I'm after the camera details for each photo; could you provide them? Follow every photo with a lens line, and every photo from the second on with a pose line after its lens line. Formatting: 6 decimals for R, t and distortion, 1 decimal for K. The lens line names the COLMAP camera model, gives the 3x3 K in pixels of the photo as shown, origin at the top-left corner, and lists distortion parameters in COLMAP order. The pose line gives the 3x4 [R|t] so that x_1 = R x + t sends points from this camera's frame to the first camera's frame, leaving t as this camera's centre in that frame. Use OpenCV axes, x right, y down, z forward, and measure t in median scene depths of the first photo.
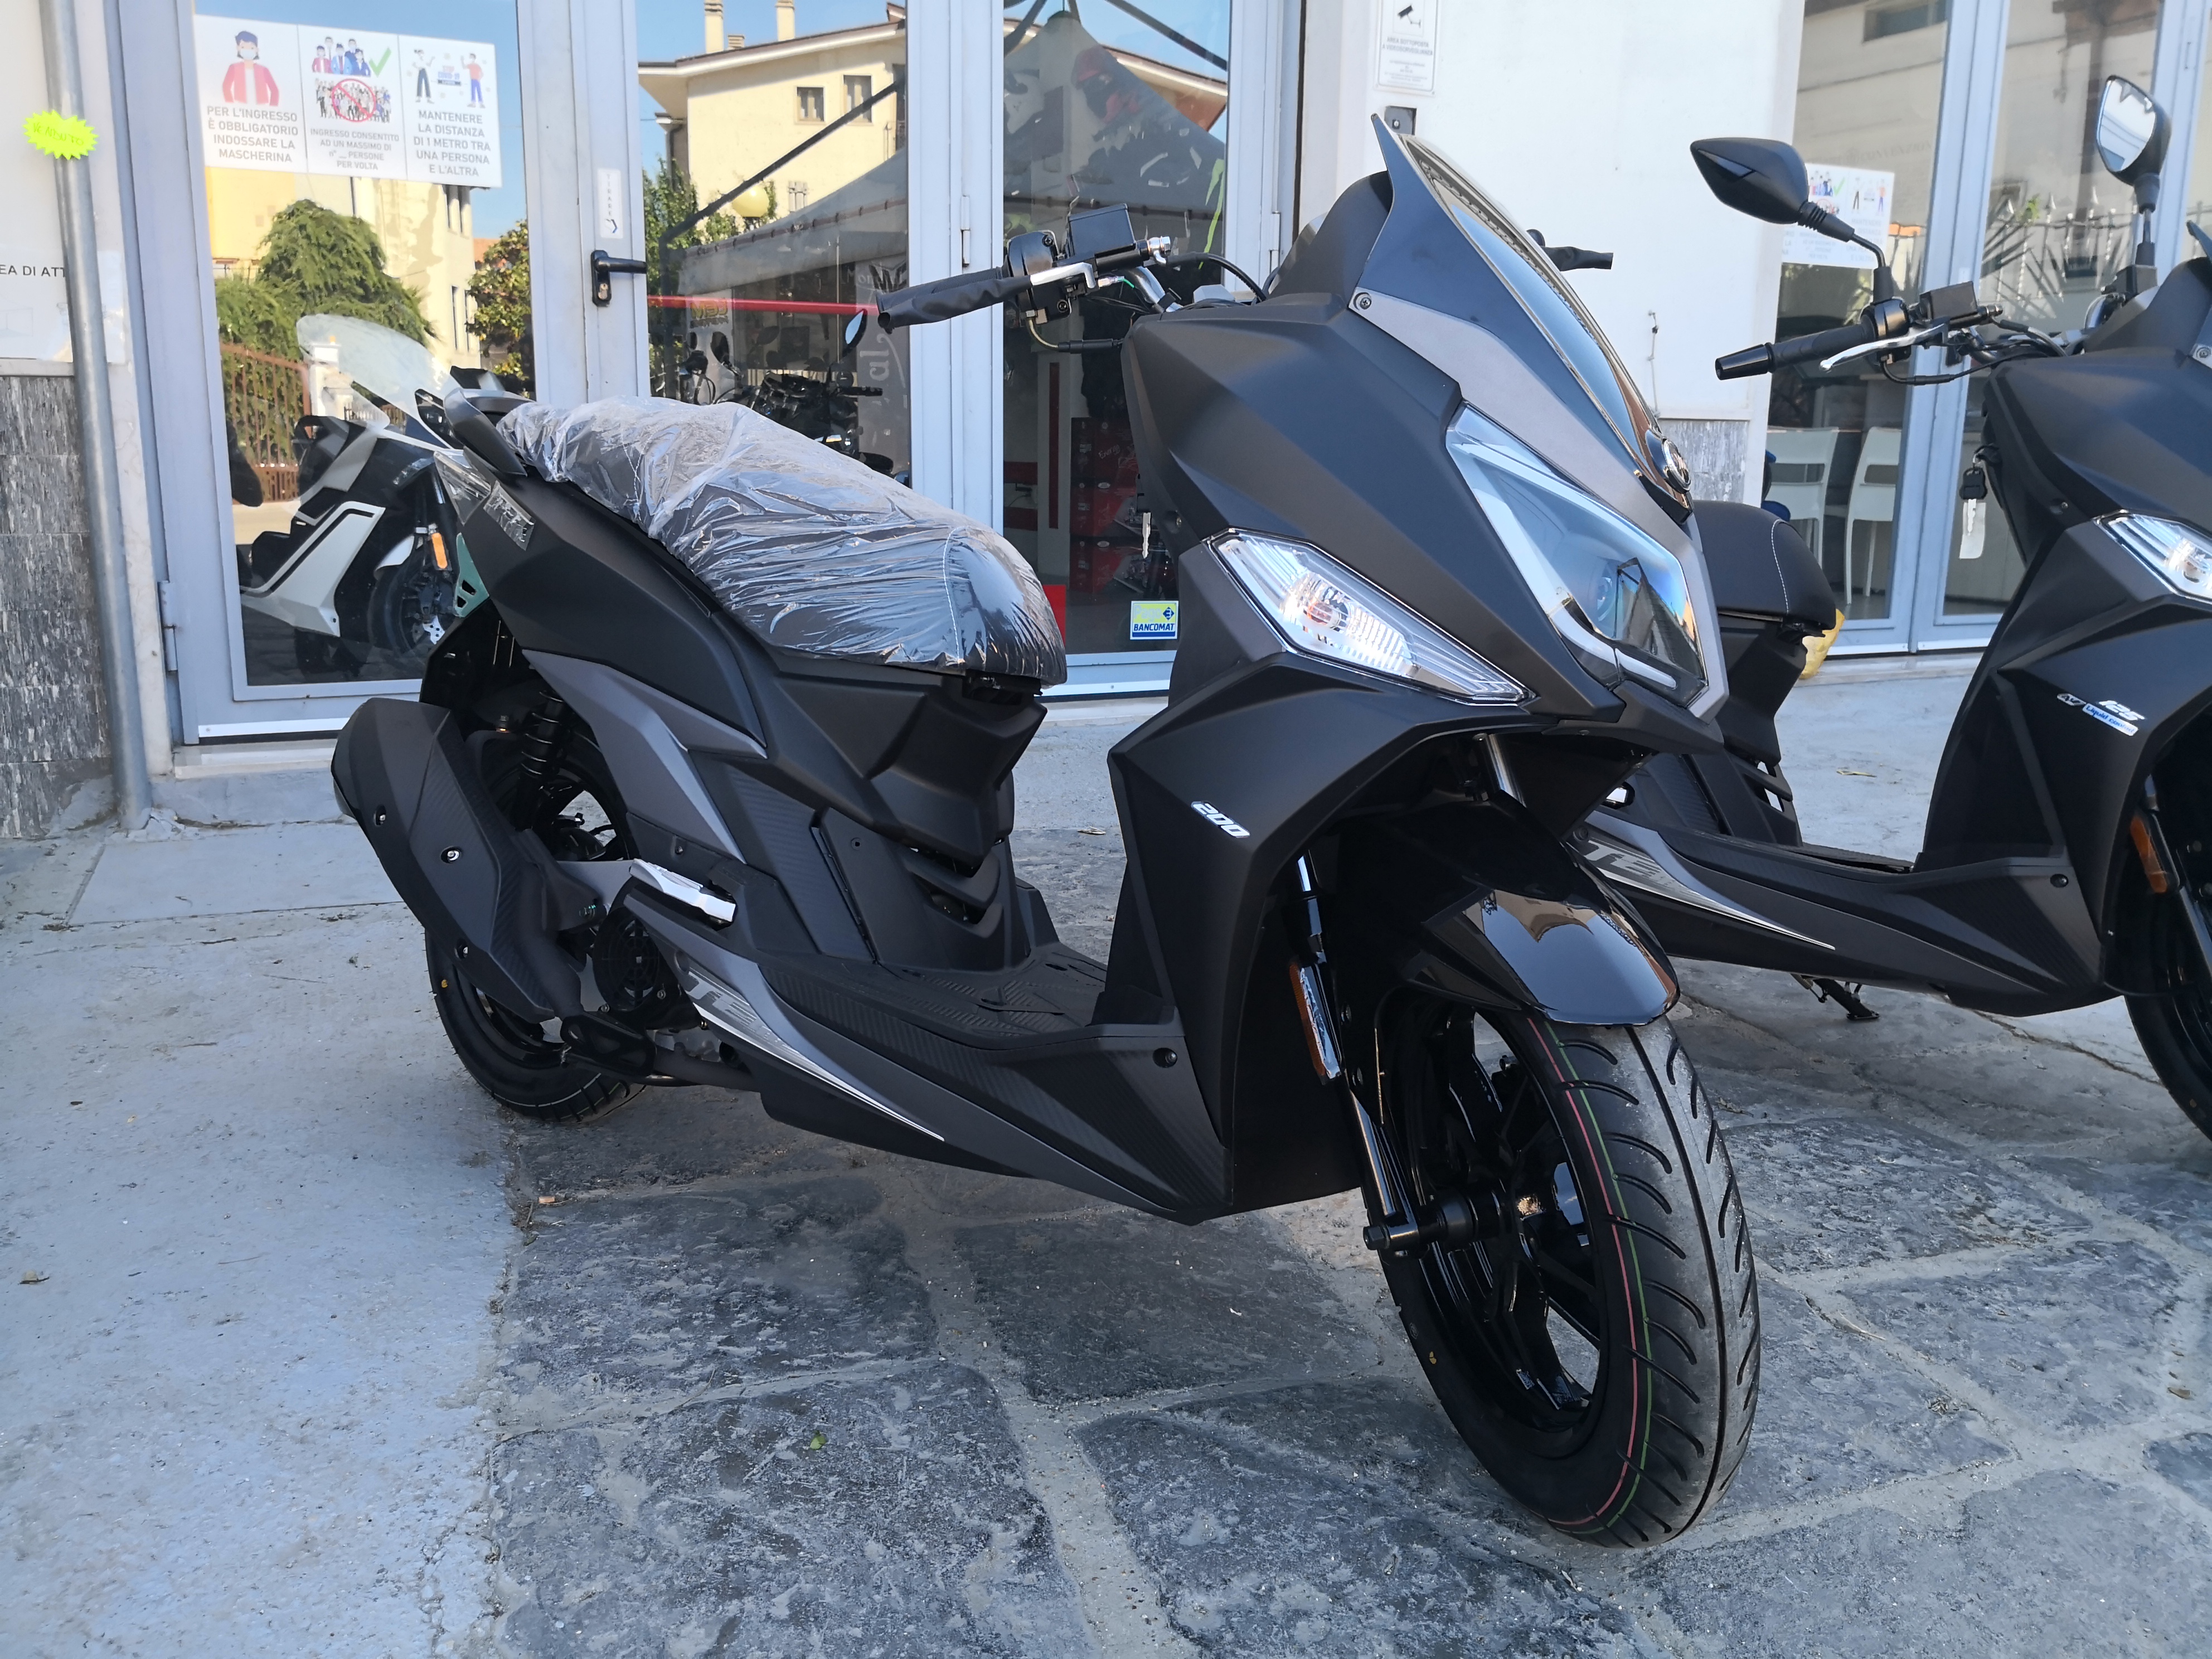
lens RADIAL K [[1805.9, 0, 1100.2], [0, 1805.9, 839.3], [0, 0, 1]] dist [0.020544, -0.039499]
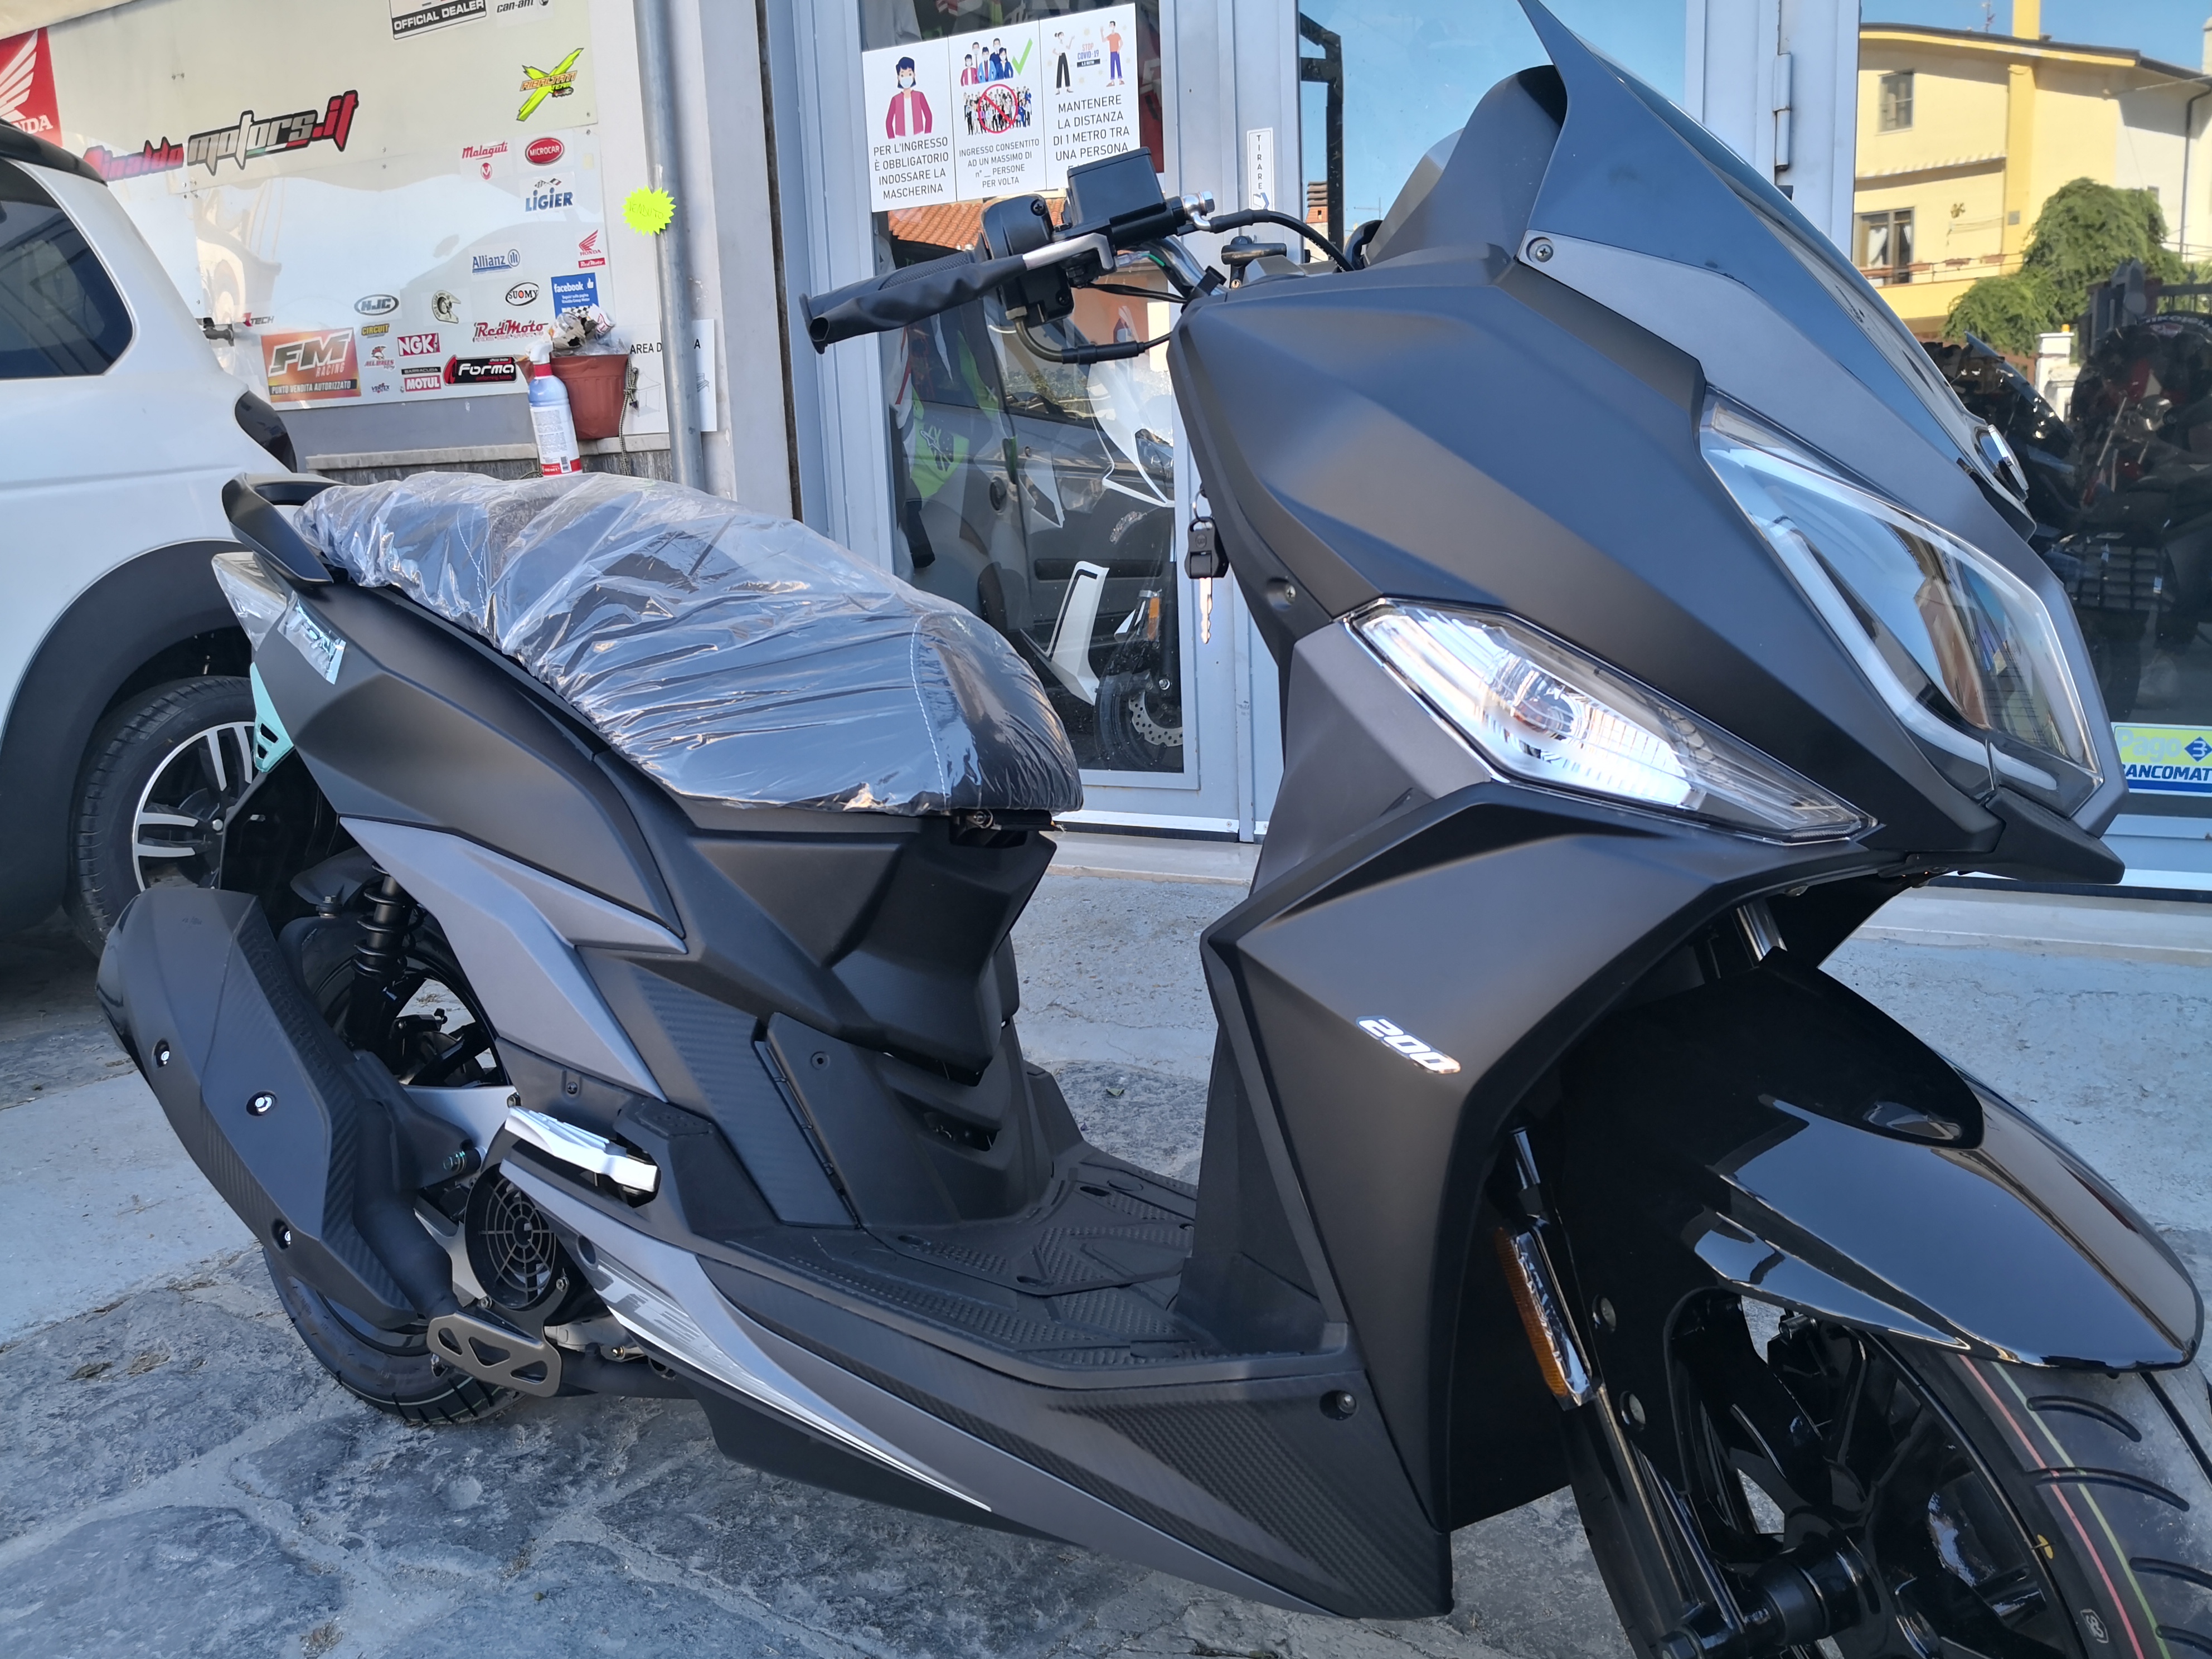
lens RADIAL K [[1805.9, 0, 1099.3], [0, 1805.9, 826.9], [0, 0, 1]] dist [0.020544, -0.039499]
pose [[0.580170, 0.118446, -0.805837, 0.368833], [-0.123132, 0.990753, 0.056975, -0.122081], [0.805134, 0.066169, 0.589390, 0.555970]]
